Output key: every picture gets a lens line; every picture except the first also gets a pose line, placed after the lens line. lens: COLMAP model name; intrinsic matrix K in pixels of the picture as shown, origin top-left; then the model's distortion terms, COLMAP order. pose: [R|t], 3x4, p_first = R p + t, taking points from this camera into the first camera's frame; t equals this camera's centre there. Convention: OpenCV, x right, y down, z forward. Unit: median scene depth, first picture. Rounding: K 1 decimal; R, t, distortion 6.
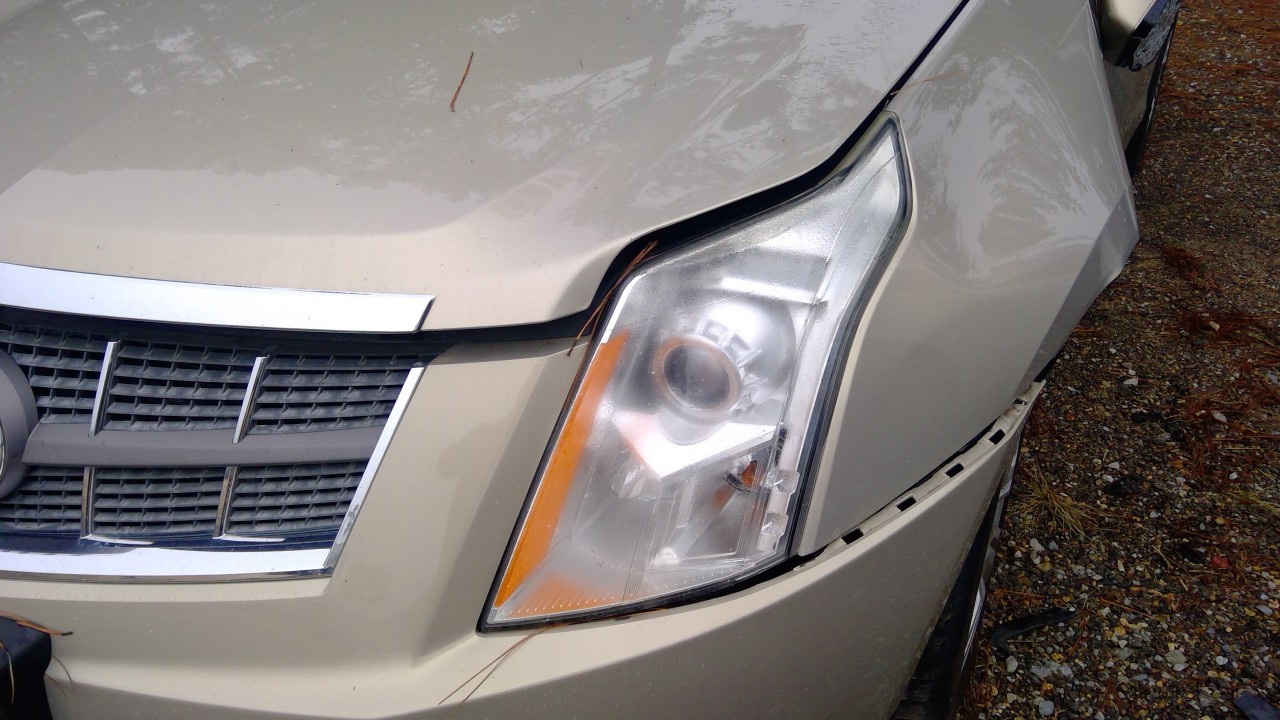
lens RADIAL K [[1148.9, 0, 693.6], [0, 1148.9, 440.0], [0, 0, 1]] dist [0.151077, -0.290226]
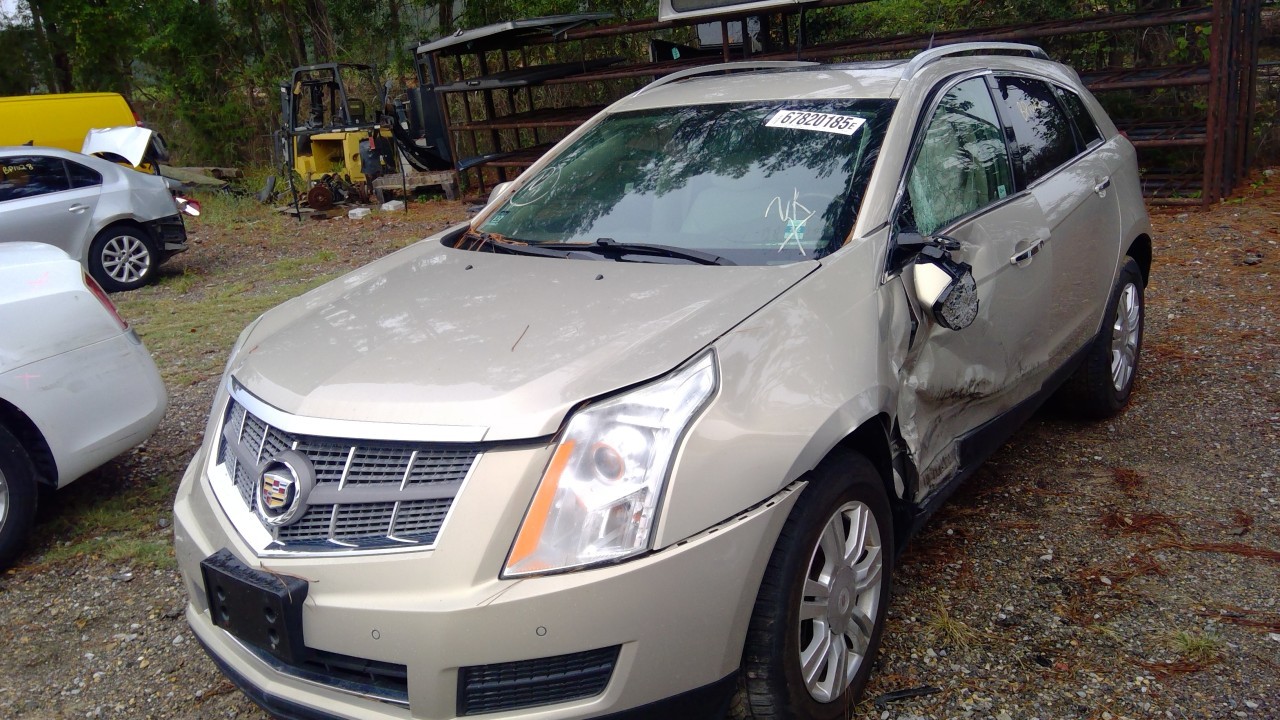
lens RADIAL K [[1011.9, 0, 631.6], [0, 1011.9, 365.1], [0, 0, 1]] dist [0.107057, -0.175547]
pose [[0.987803, -0.010135, -0.155379, 0.329249], [-0.034117, 0.959545, -0.279481, 0.284426], [0.151926, 0.281373, 0.947496, -0.797303]]
